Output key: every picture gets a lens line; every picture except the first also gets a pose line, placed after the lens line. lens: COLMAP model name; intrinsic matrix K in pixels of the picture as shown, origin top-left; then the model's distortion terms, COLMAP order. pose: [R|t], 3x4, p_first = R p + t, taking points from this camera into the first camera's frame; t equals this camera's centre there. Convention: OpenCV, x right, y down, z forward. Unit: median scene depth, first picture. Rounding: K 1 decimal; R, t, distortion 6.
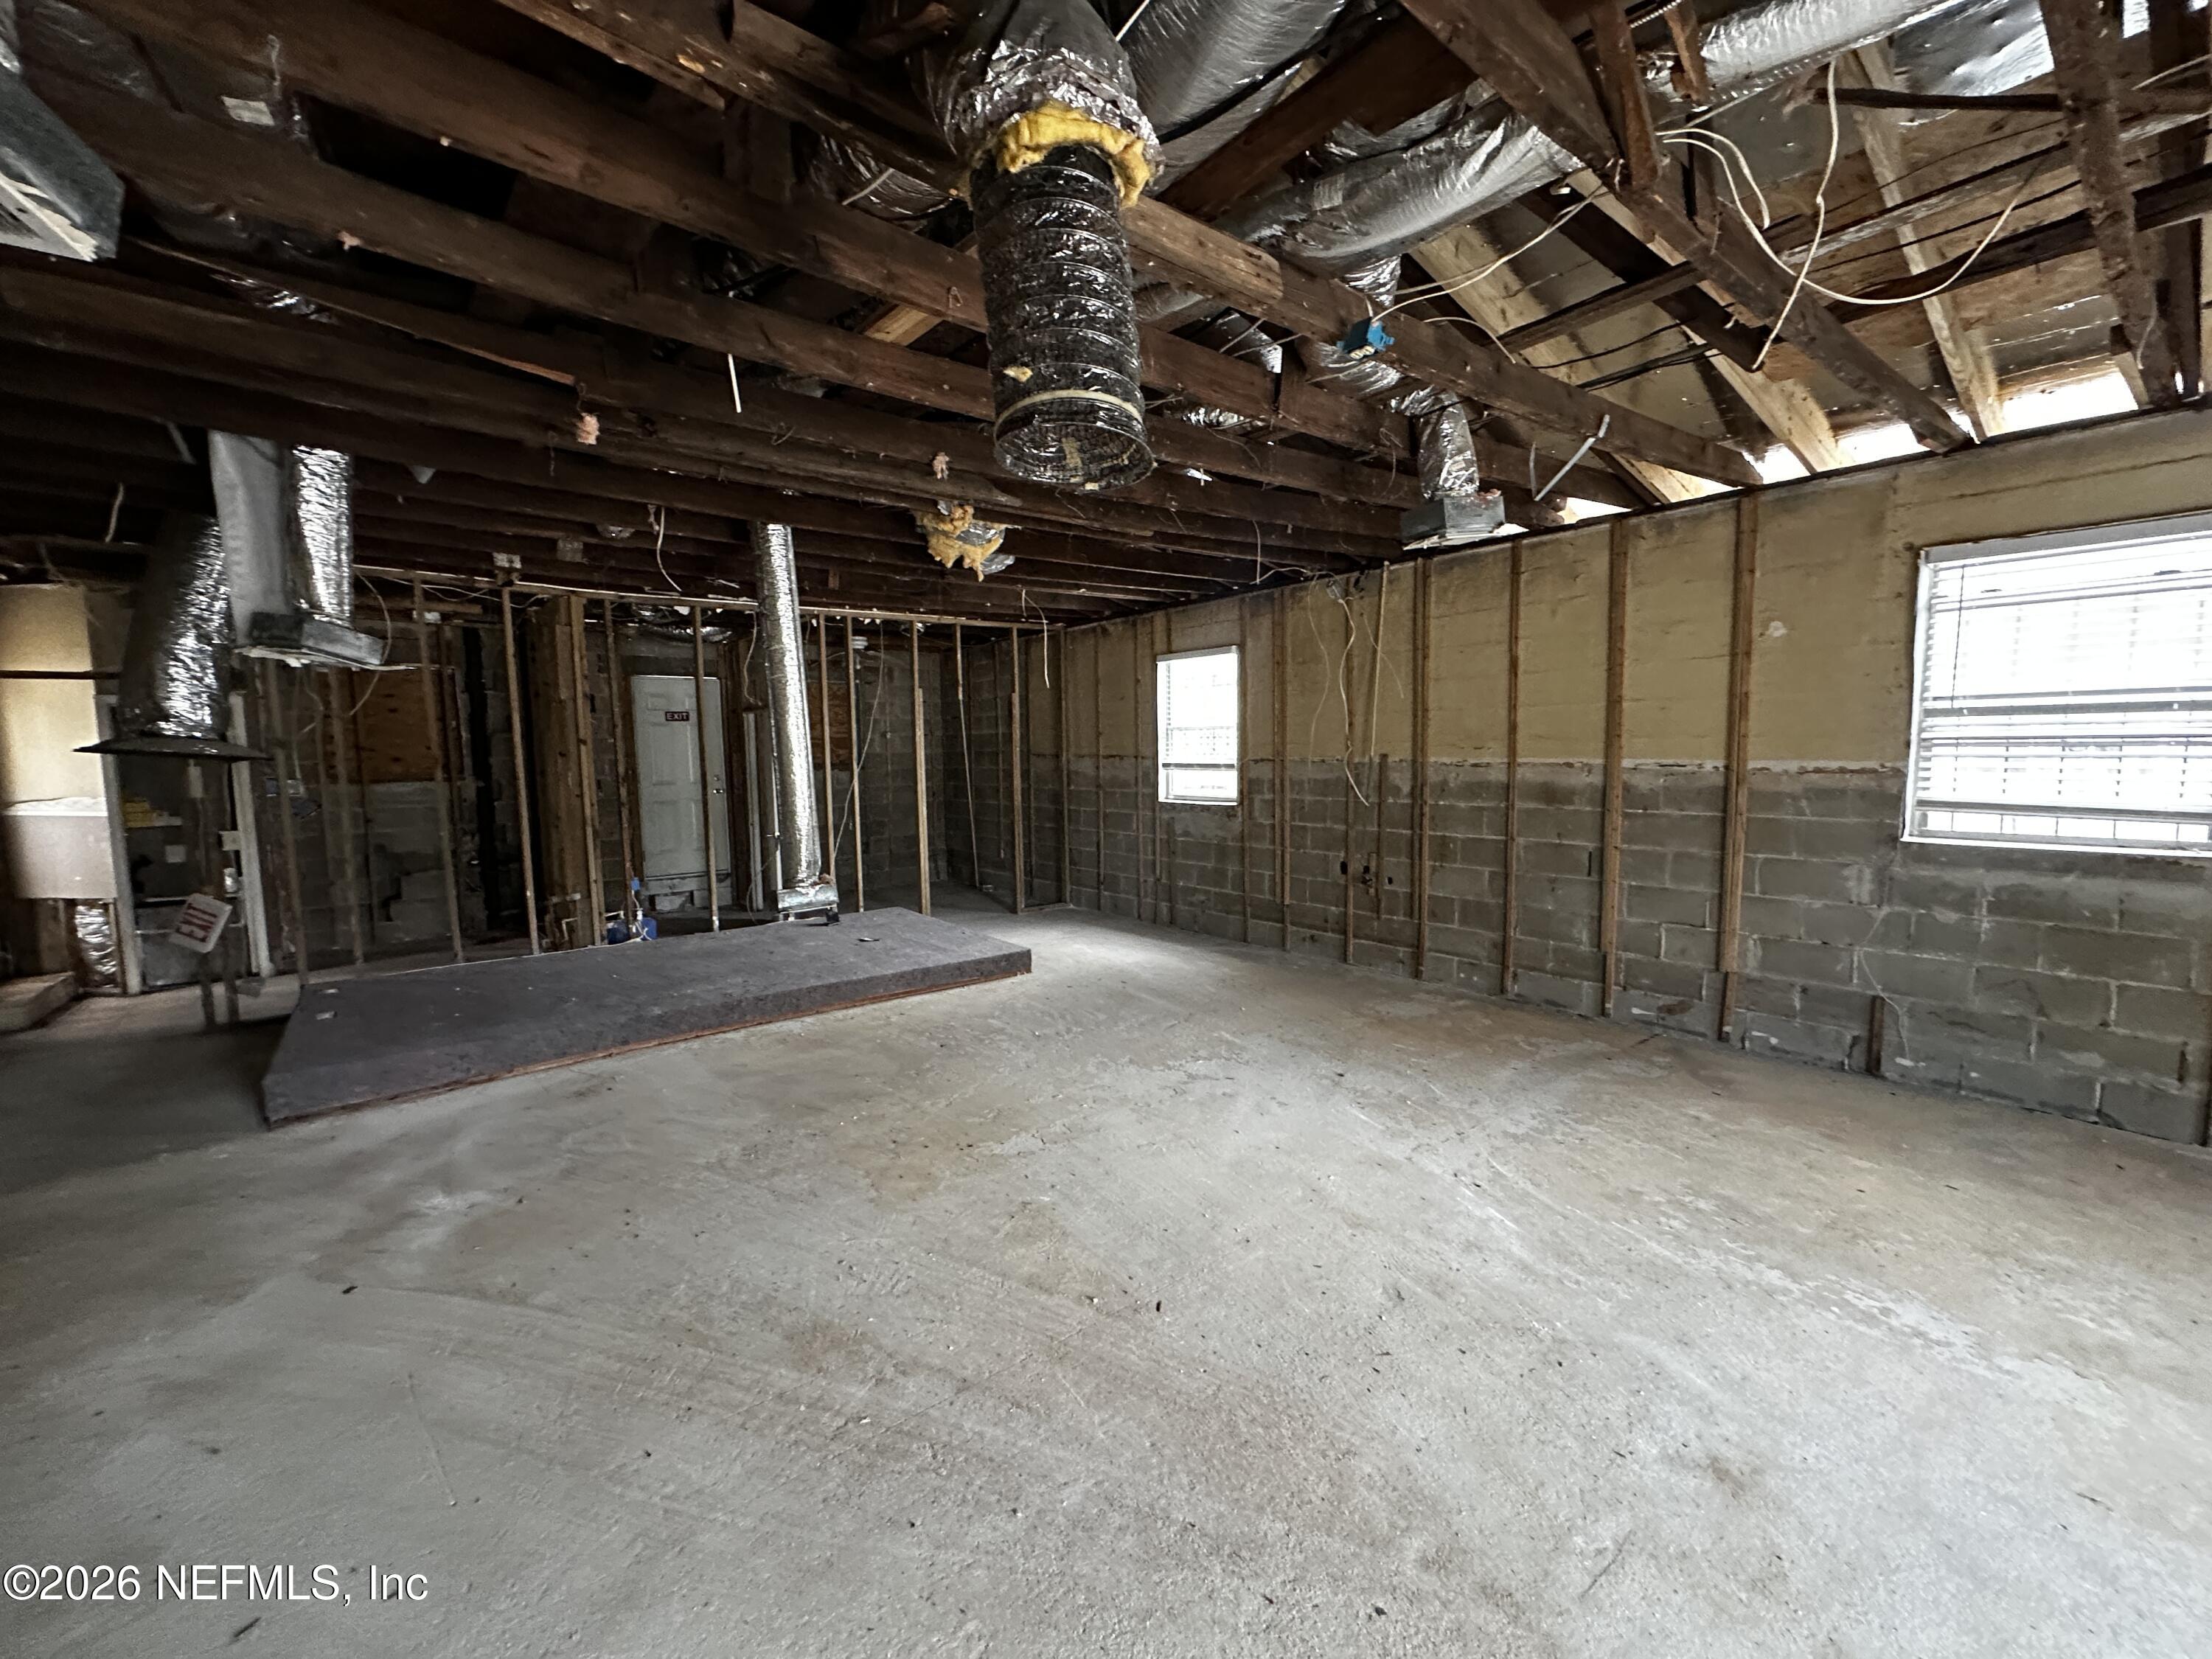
lens RADIAL K [[881.1, 0, 1106.0], [0, 881.1, 829.5], [0, 0, 1]] dist [-0.007148, 0.001531]
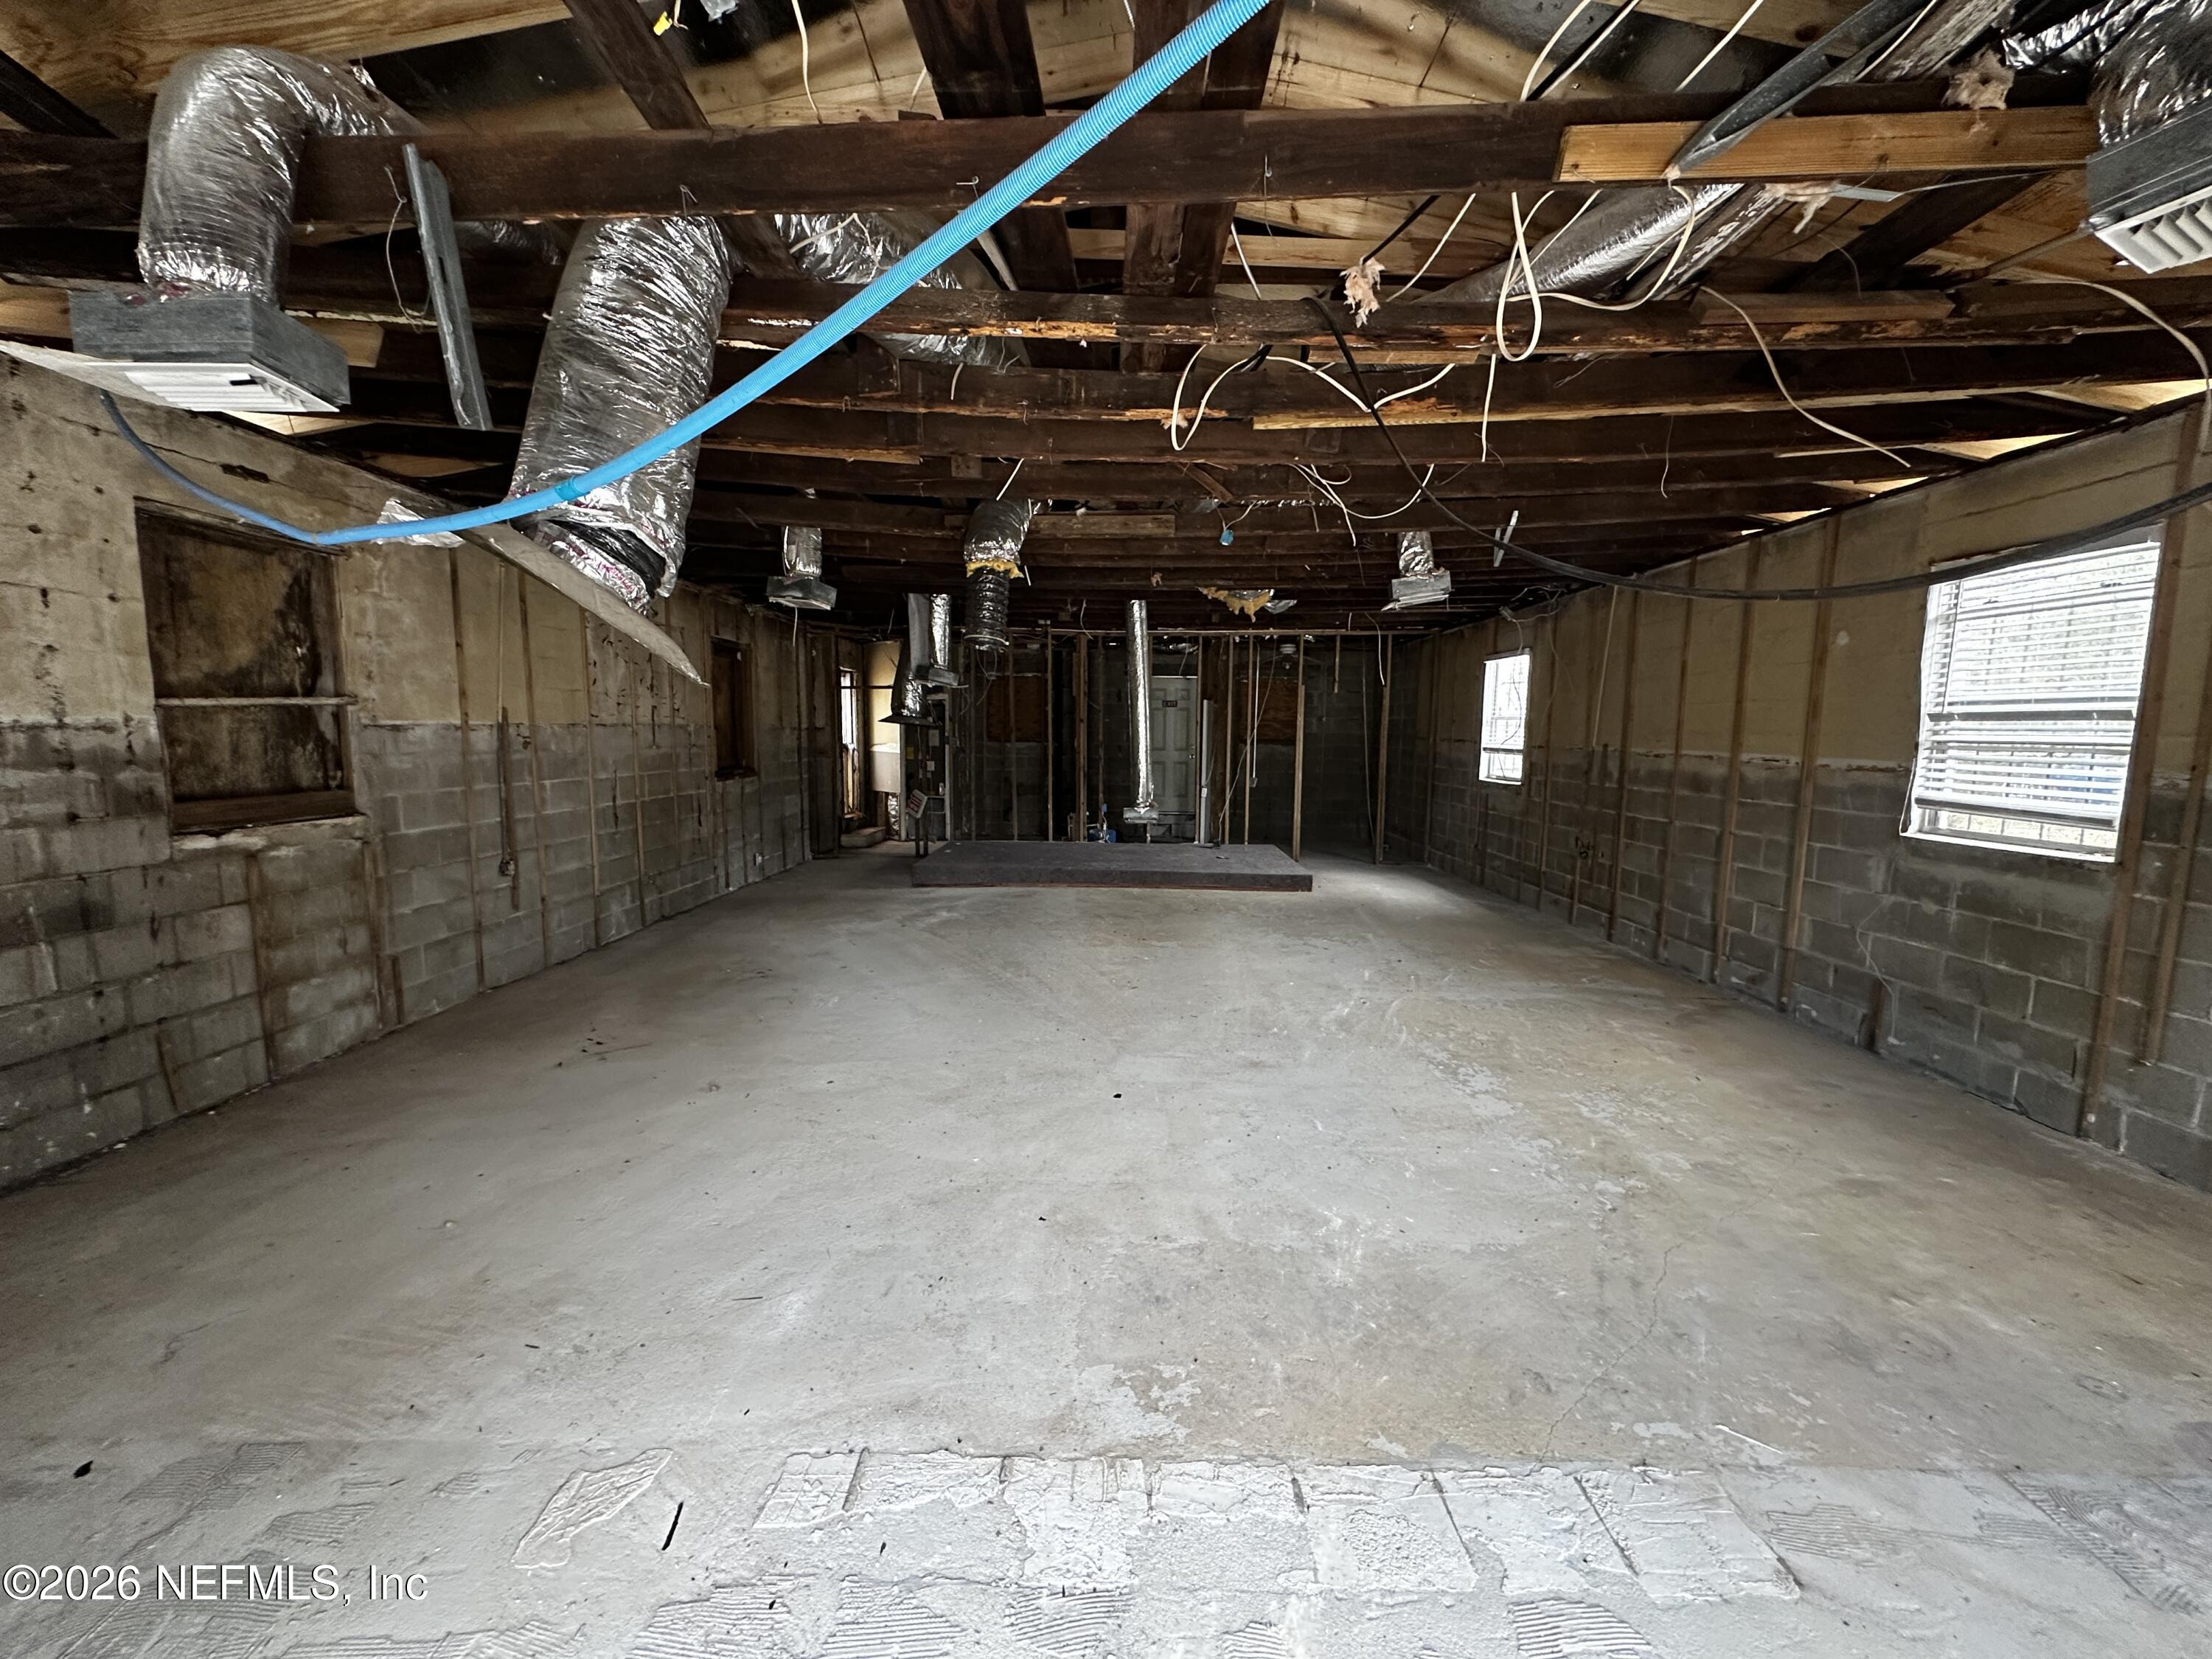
lens RADIAL K [[881.1, 0, 1106.0], [0, 881.1, 829.5], [0, 0, 1]] dist [-0.007148, 0.001531]
pose [[0.774256, 0.095184, -0.625674, 0.785646], [-0.081251, 0.995394, 0.050884, 0.029074], [0.627635, 0.011440, 0.778424, -0.438423]]
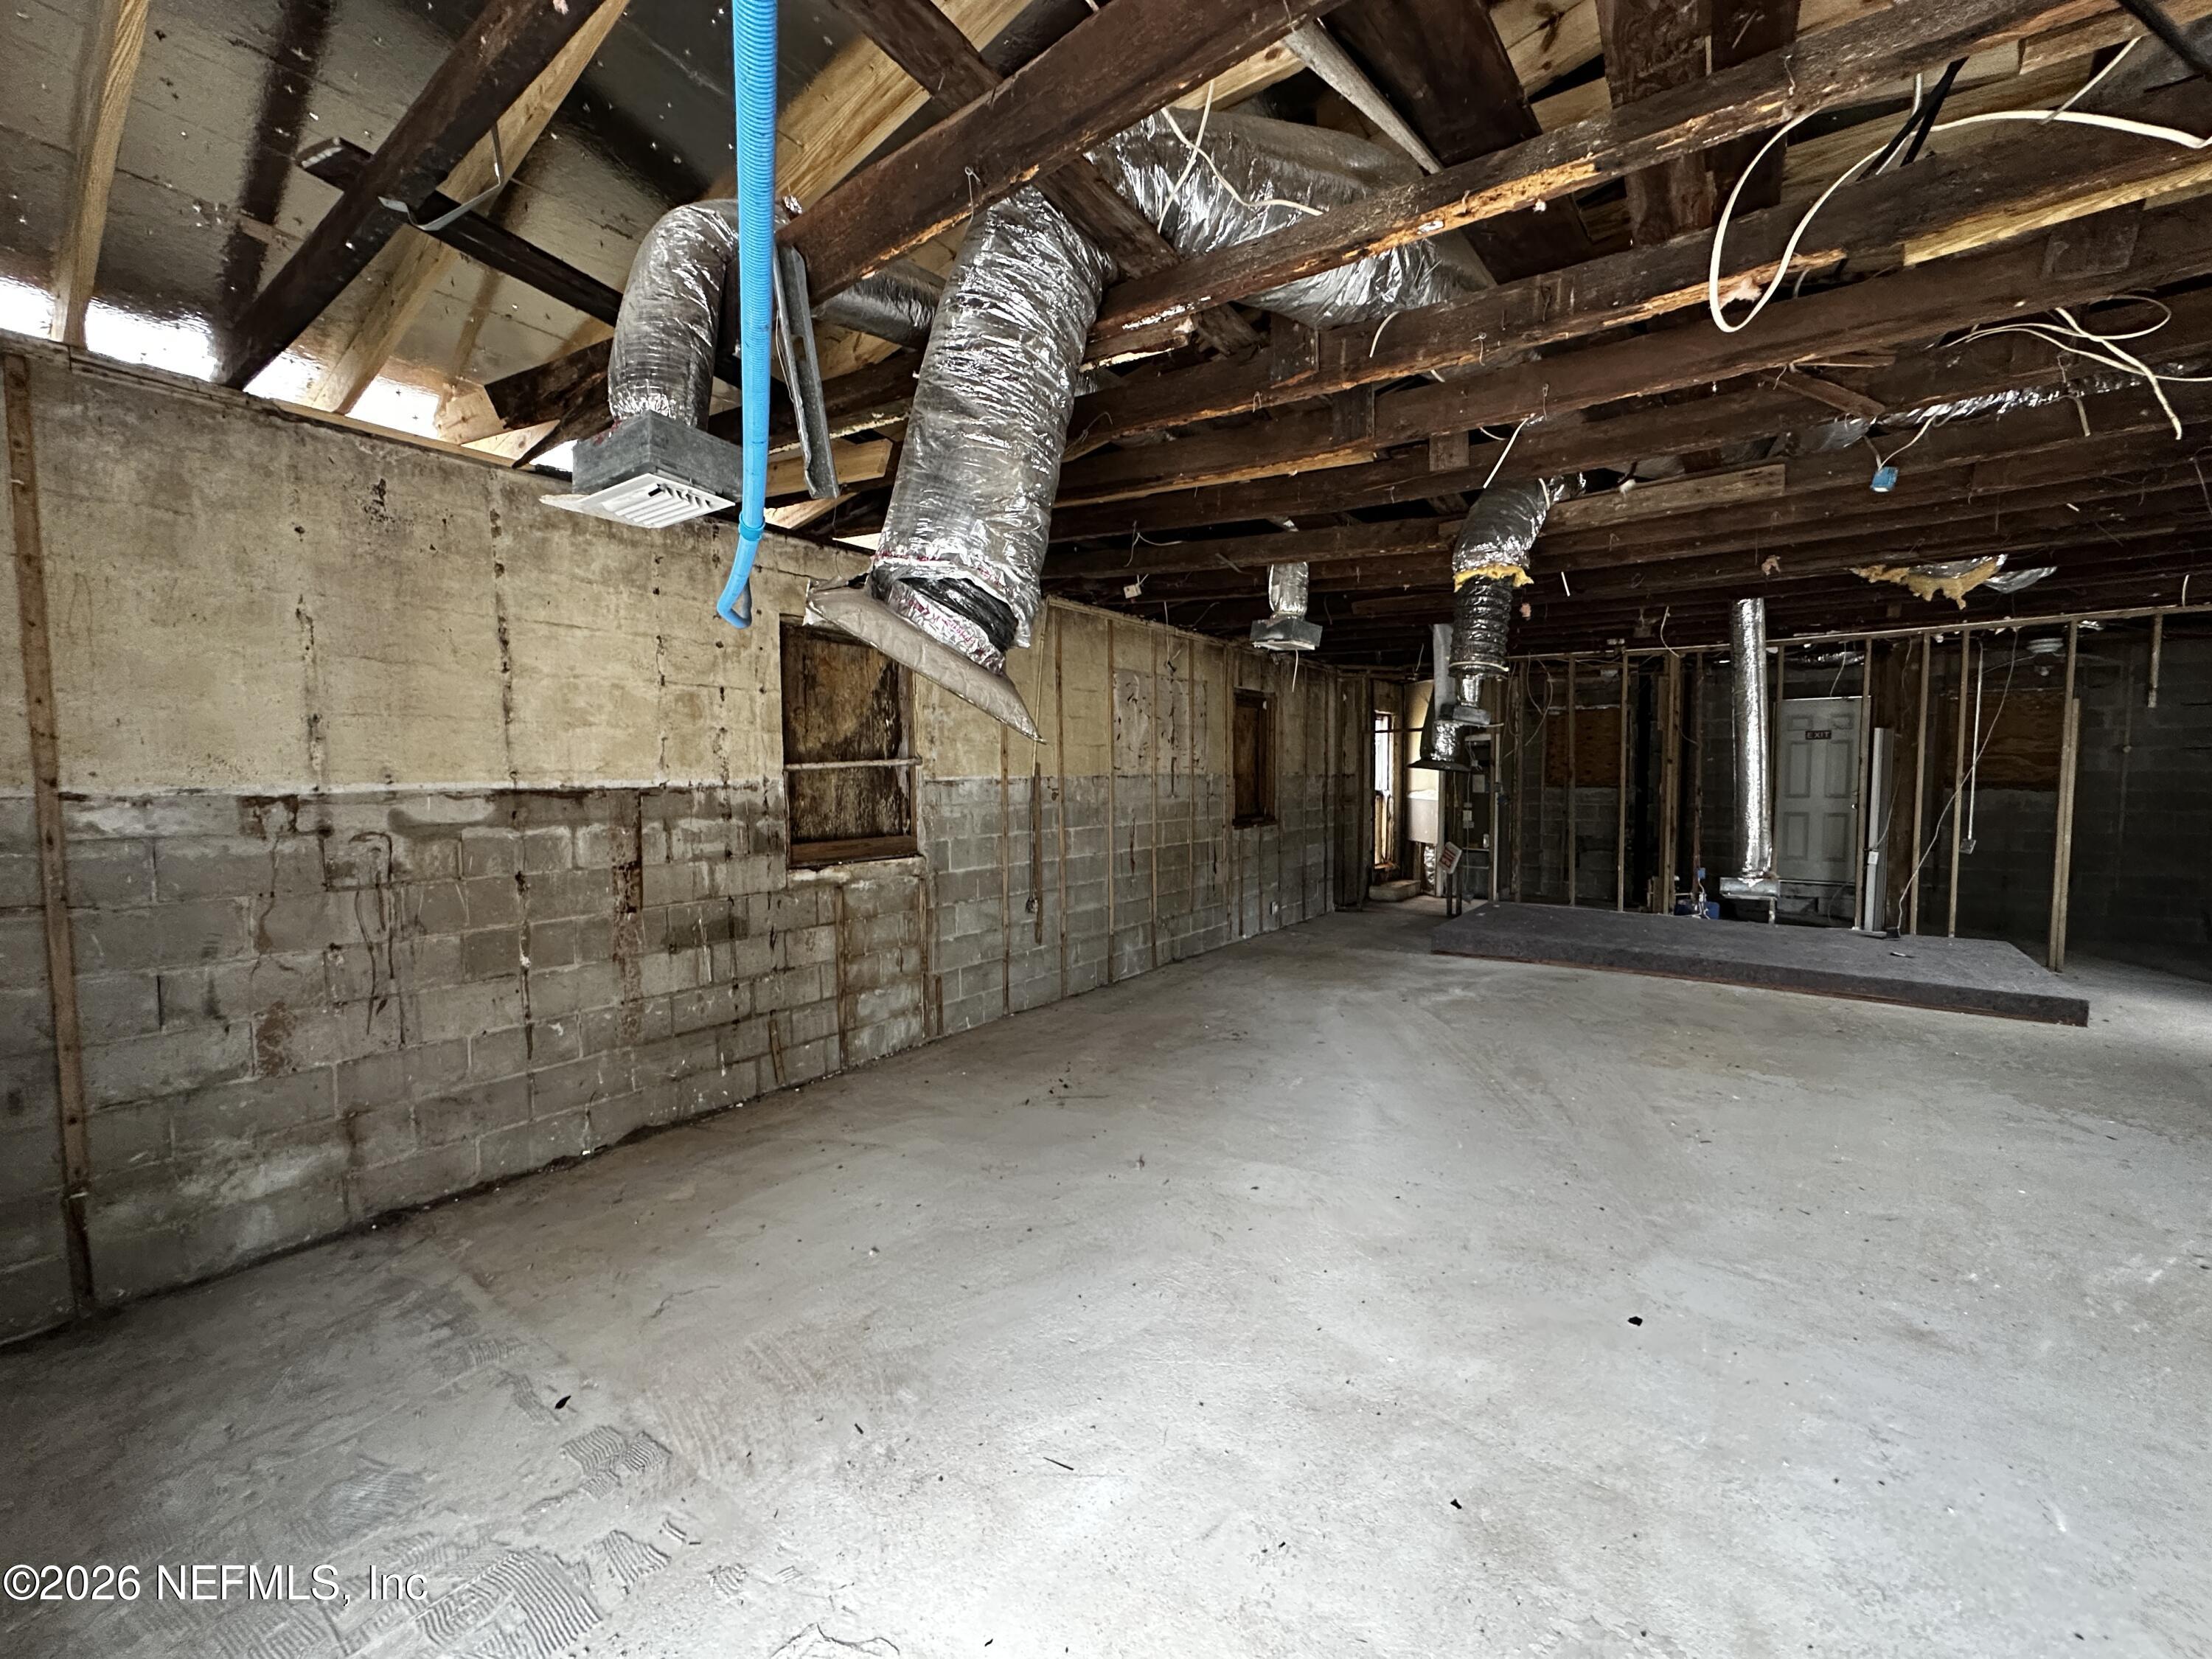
lens RADIAL K [[881.1, 0, 1106.0], [0, 881.1, 829.5], [0, 0, 1]] dist [-0.007148, 0.001531]
pose [[0.258080, 0.077571, -0.963004, 0.719323], [-0.087270, 0.994568, 0.056726, 0.004893], [0.962174, 0.069402, 0.263448, -0.259834]]
